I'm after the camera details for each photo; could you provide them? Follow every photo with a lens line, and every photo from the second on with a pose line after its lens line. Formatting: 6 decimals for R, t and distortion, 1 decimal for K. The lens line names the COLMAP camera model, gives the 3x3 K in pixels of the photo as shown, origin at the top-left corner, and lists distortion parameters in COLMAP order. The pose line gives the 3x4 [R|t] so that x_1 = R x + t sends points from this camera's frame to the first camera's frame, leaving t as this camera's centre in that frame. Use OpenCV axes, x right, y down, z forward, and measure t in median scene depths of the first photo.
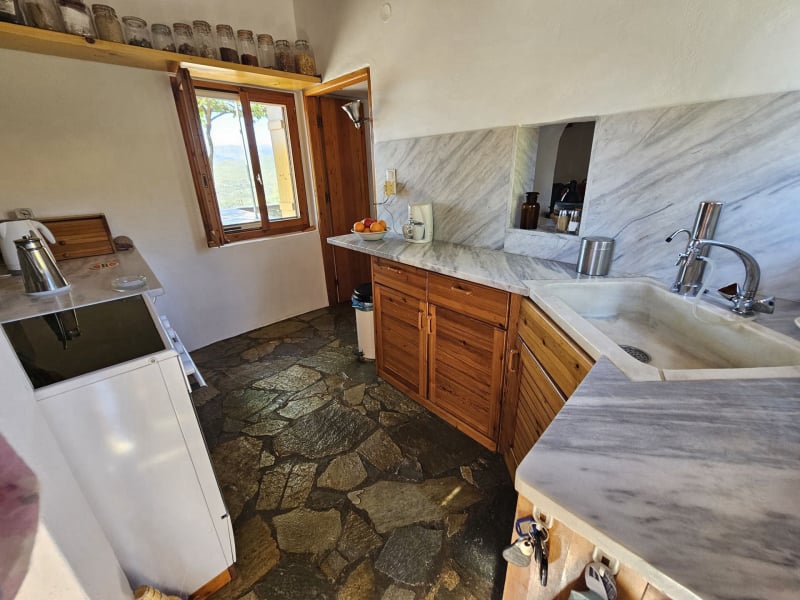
lens RADIAL K [[327.4, 0, 396.2], [0, 327.4, 295.6], [0, 0, 1]] dist [-0.005766, 0.002253]
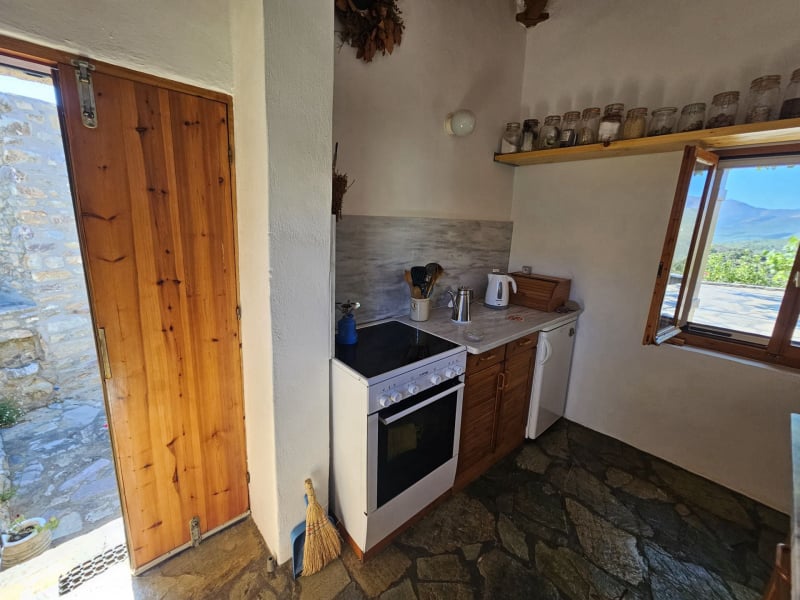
lens RADIAL K [[327.4, 0, 396.8], [0, 327.4, 292.7], [0, 0, 1]] dist [-0.005766, 0.002253]
pose [[-0.014252, 0.240750, -0.970482, 0.500109], [-0.388099, 0.893157, 0.227267, -0.433608], [0.921508, 0.379882, 0.080705, 0.630210]]
